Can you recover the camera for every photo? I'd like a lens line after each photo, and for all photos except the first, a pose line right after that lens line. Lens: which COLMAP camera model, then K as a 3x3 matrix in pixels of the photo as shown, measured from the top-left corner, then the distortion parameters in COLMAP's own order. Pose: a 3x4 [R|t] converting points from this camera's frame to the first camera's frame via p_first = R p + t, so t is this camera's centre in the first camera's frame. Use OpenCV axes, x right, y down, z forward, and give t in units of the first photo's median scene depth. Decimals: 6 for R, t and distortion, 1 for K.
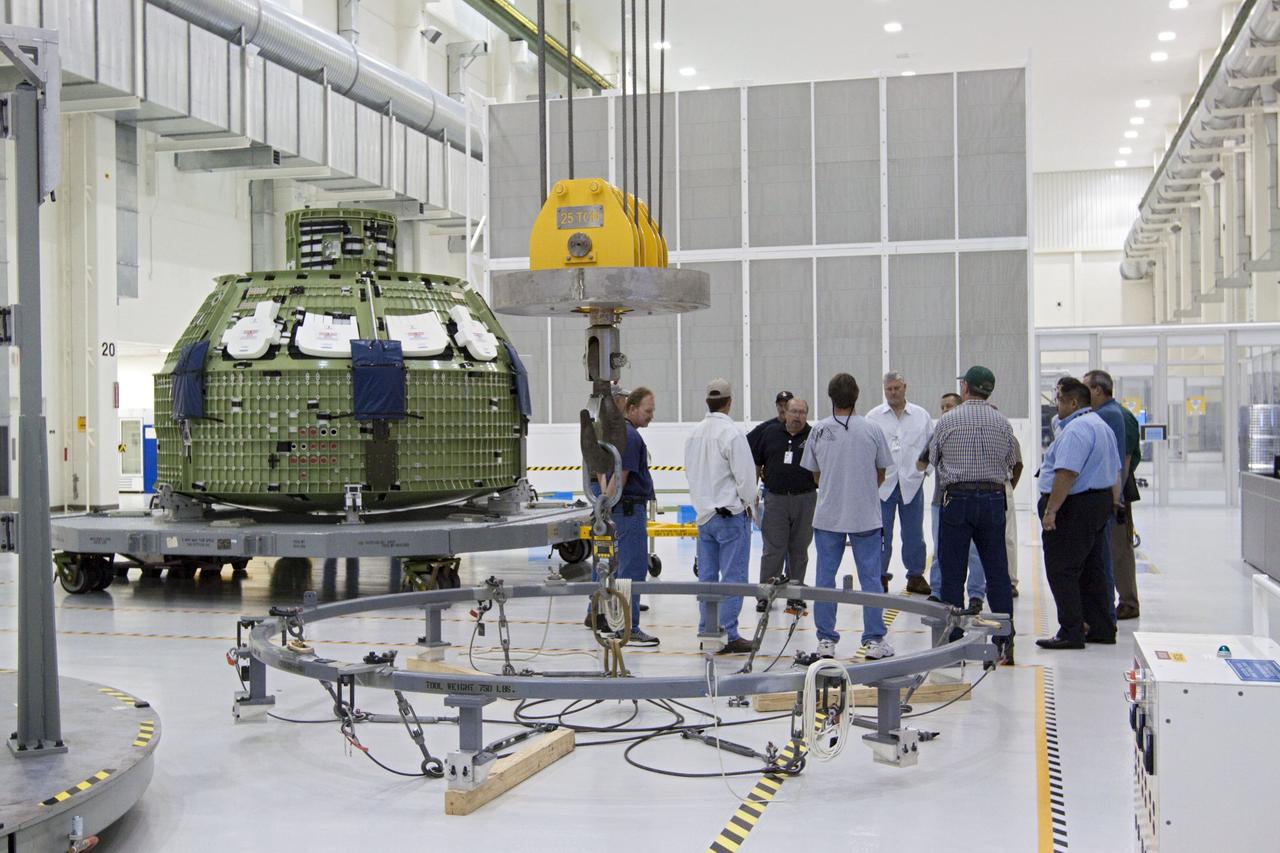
lens RADIAL K [[1443.9, 0, 640.0], [0, 1443.9, 426.5], [0, 0, 1]] dist [-0.050682, 0.002331]
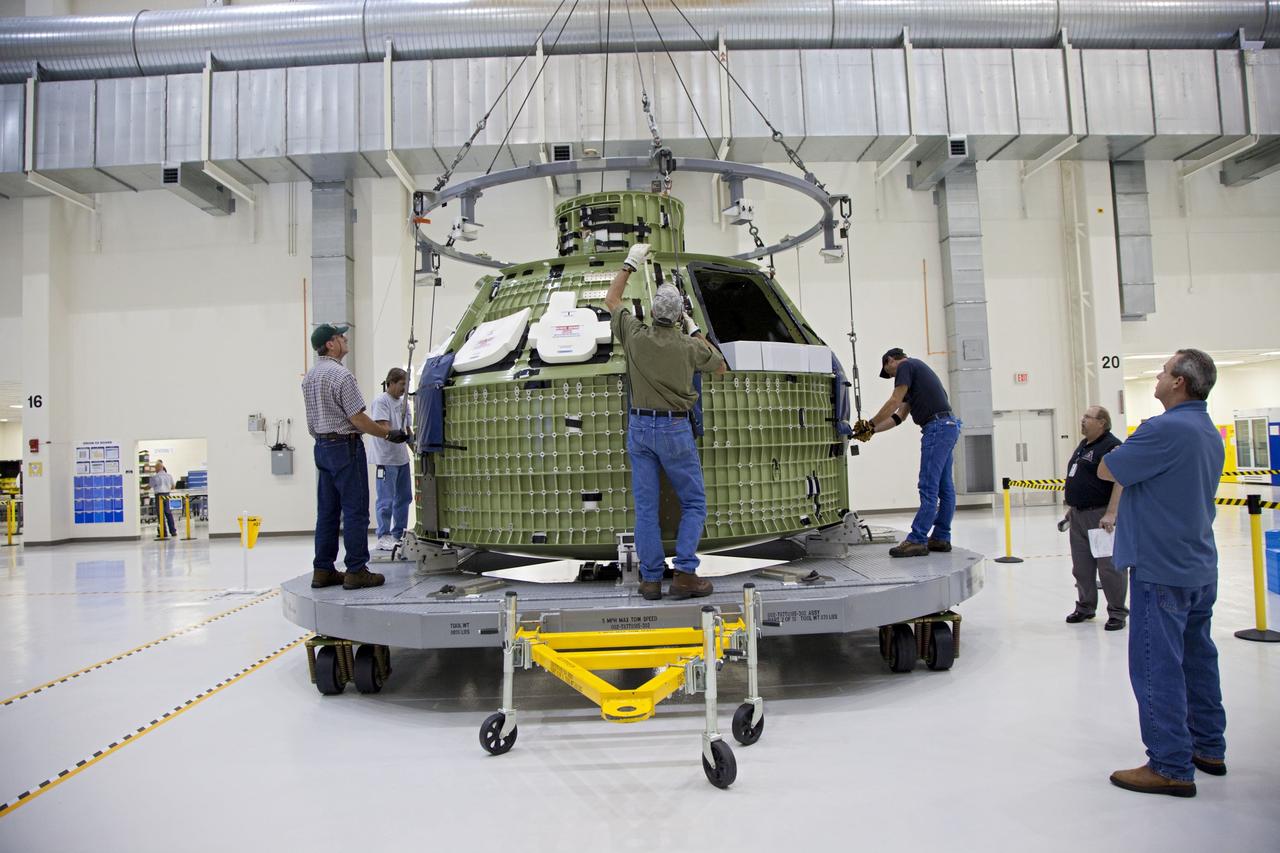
lens RADIAL K [[862.2, 0, 659.9], [0, 862.2, 423.0], [0, 0, 1]] dist [-0.108426, 0.051446]
pose [[0.293406, -0.034127, -0.955379, 0.316826], [0.035524, 0.999062, -0.024777, -0.004585], [0.955328, -0.026669, 0.294343, 0.951899]]
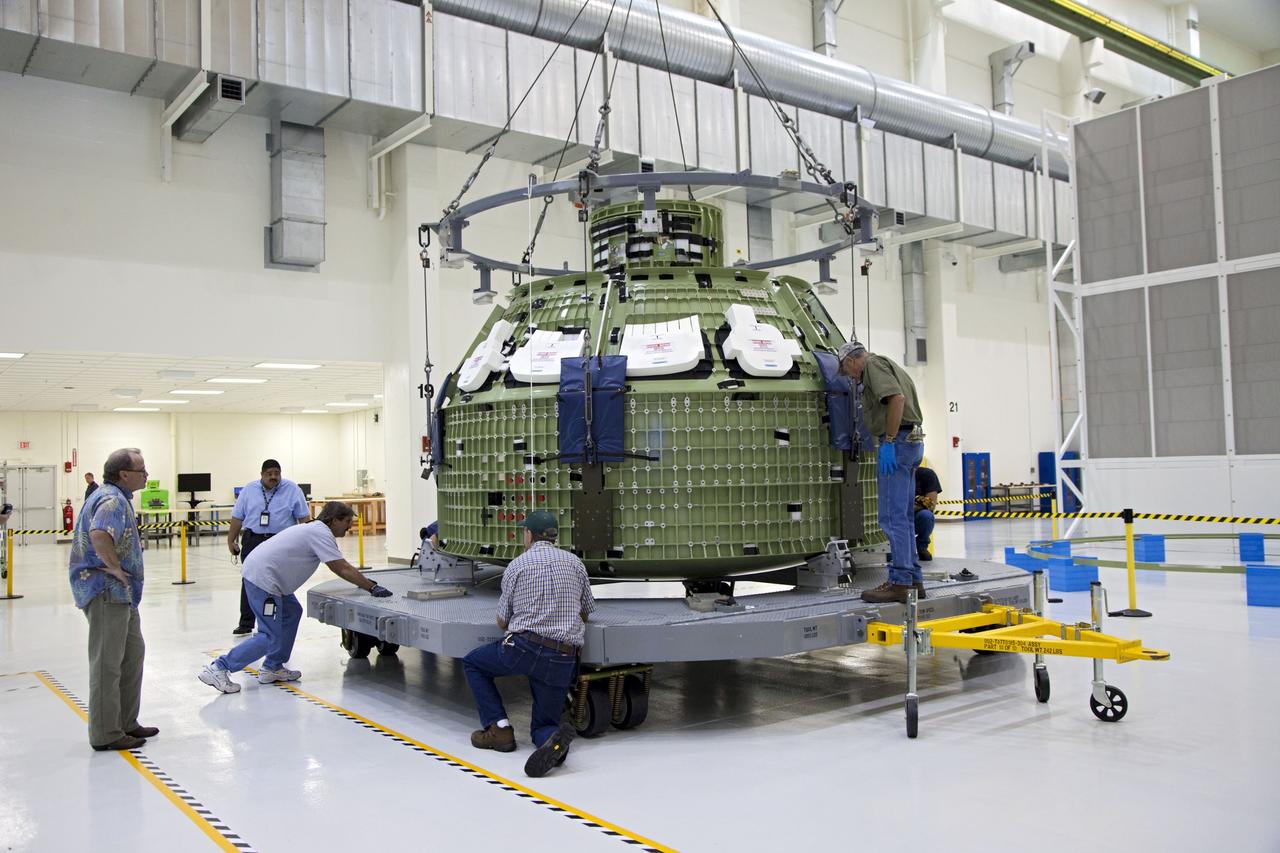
lens RADIAL K [[1049.9, 0, 640.0], [0, 1049.9, 426.5], [0, 0, 1]] dist [-0.031946, 0.006112]
pose [[0.791321, -0.037446, -0.610253, 0.164986], [0.017249, 0.999093, -0.038940, -0.001838], [0.611157, 0.020288, 0.791249, 0.568018]]
